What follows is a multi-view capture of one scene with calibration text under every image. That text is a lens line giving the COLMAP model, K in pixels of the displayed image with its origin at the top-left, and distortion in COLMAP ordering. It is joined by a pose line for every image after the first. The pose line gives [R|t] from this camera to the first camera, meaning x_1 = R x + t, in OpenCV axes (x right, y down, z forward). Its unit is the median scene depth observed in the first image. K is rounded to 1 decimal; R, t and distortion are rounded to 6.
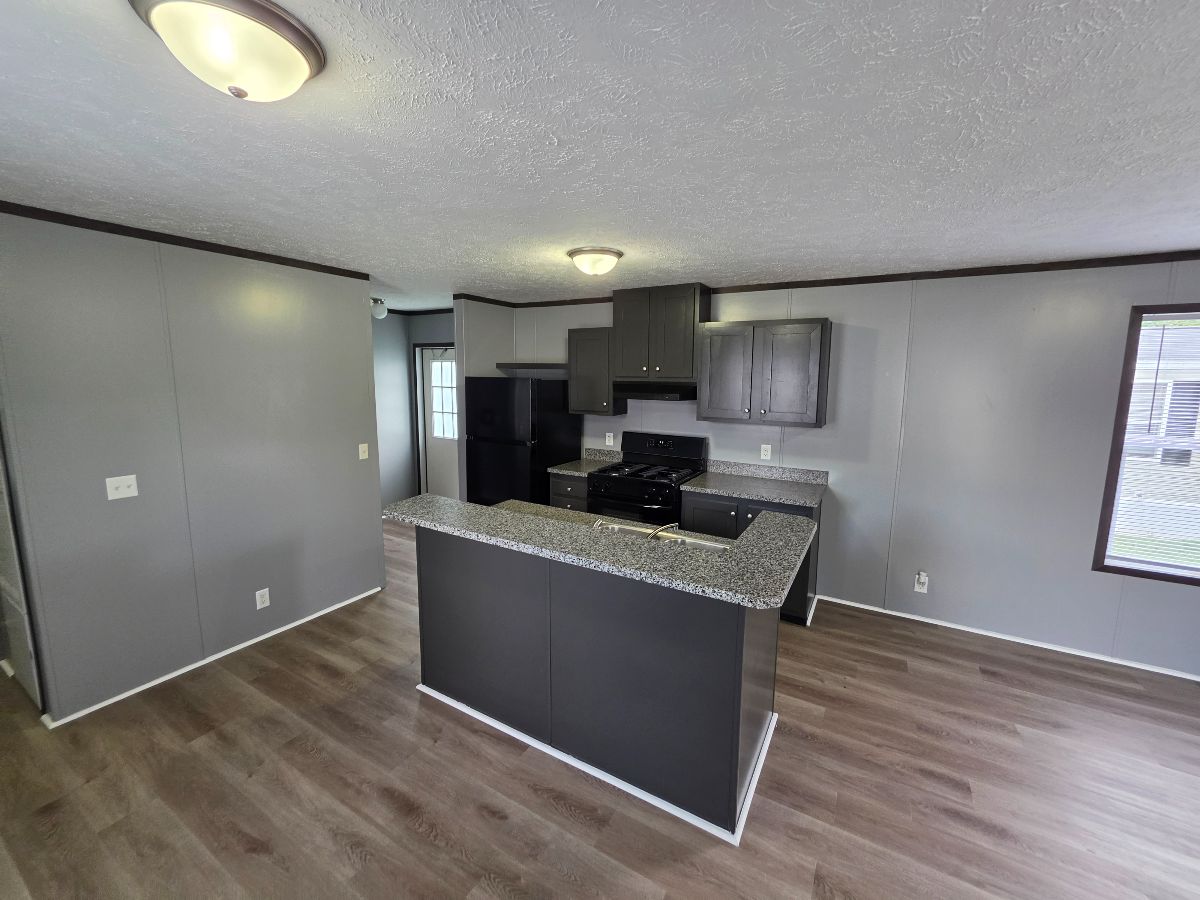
lens RADIAL K [[478.7, 0, 598.5], [0, 478.7, 437.1], [0, 0, 1]] dist [-0.000681, -0.000178]
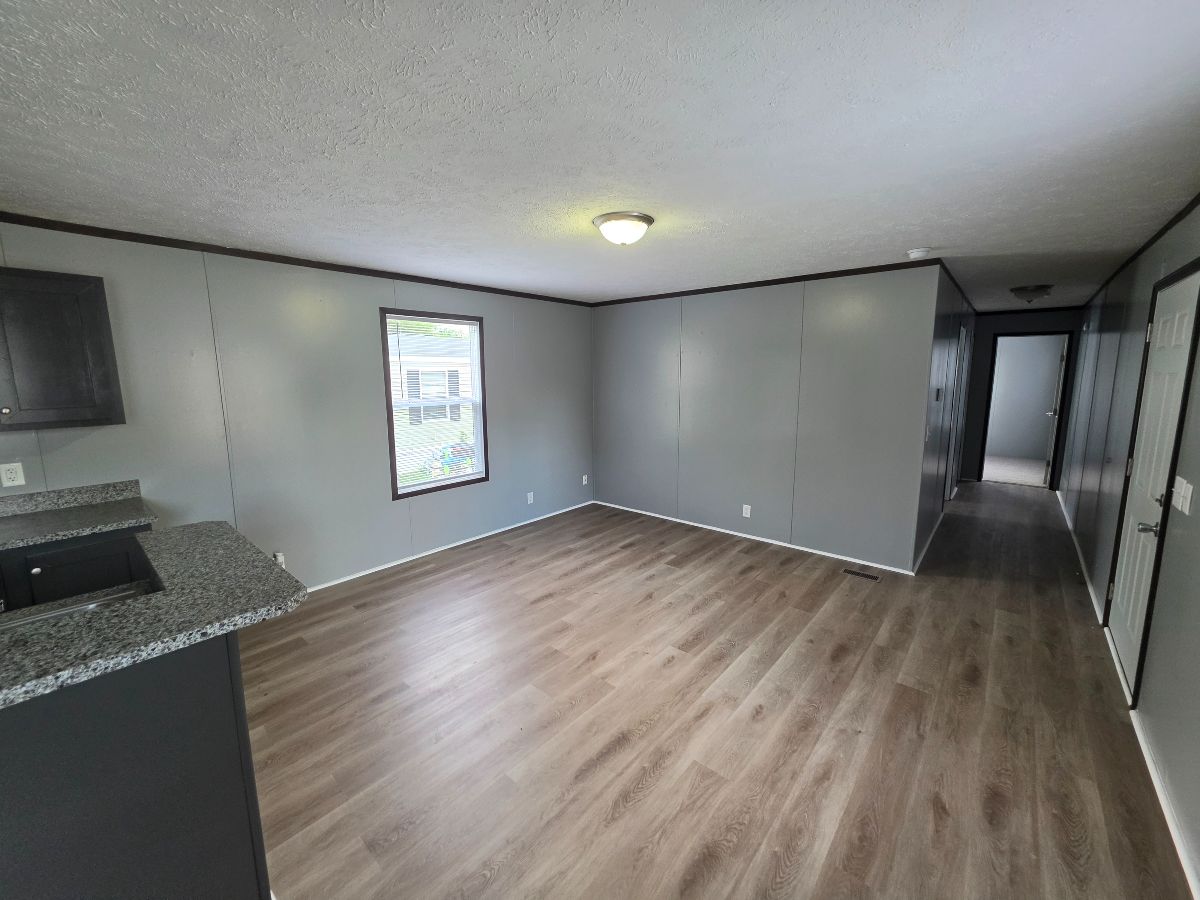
lens RADIAL K [[478.7, 0, 598.5], [0, 478.7, 437.1], [0, 0, 1]] dist [-0.000681, -0.000178]
pose [[0.195140, -0.146558, 0.969763, -0.175250], [0.135413, 0.983329, 0.121360, 0.015019], [-0.971382, 0.107637, 0.211733, 0.138337]]
